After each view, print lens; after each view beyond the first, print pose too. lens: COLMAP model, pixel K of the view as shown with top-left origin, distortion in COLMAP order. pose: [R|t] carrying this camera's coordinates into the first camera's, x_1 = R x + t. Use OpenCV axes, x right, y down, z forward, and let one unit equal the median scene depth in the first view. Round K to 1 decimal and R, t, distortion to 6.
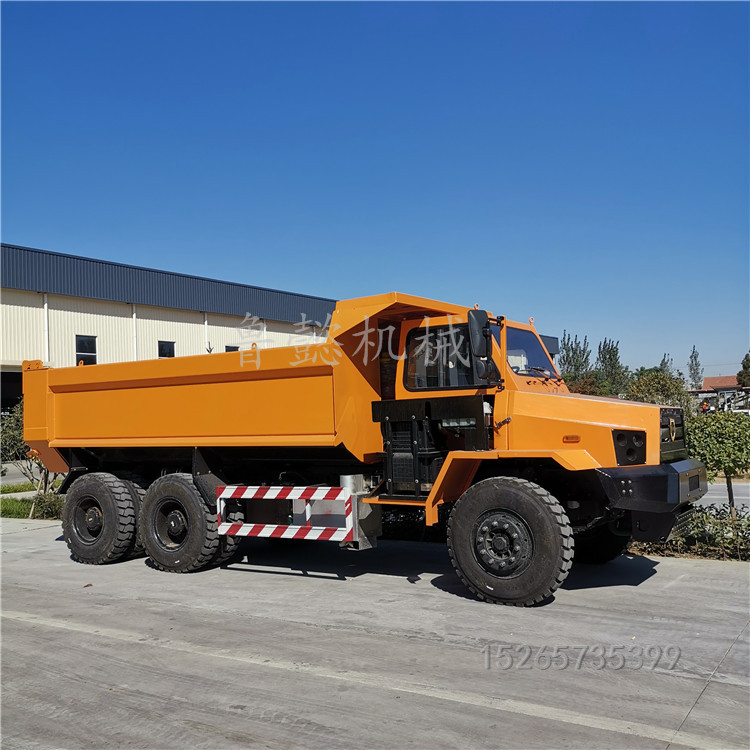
lens RADIAL K [[786.1, 0, 374.5], [0, 786.1, 354.9], [0, 0, 1]] dist [0.059590, -0.032123]
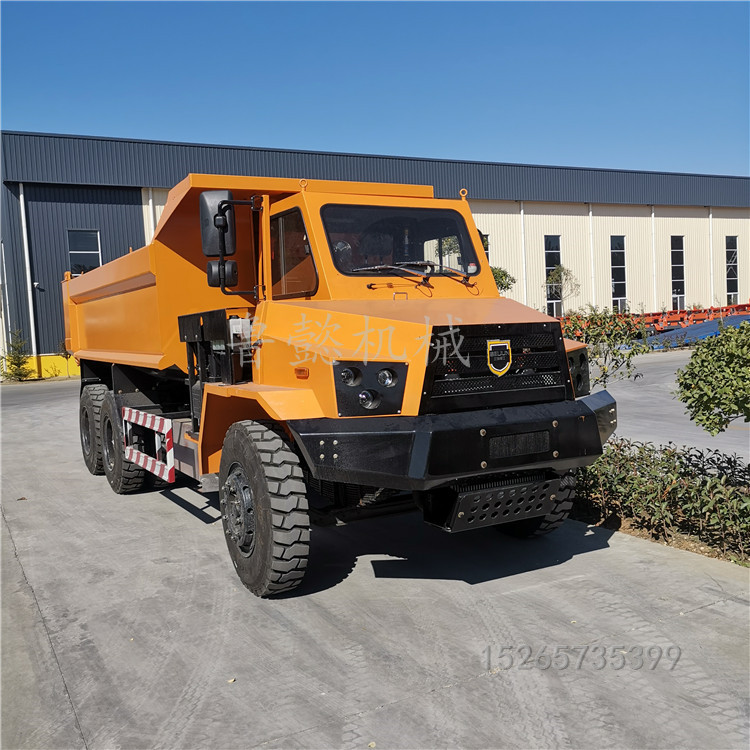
lens RADIAL K [[781.3, 0, 375.0], [0, 781.3, 375.0], [0, 0, 1]] dist [0.050785, -0.006488]
pose [[0.886433, 0.025966, -0.462128, 0.607507], [0.047898, 0.987919, 0.147385, 0.012352], [0.460372, -0.152782, 0.874480, 0.436712]]
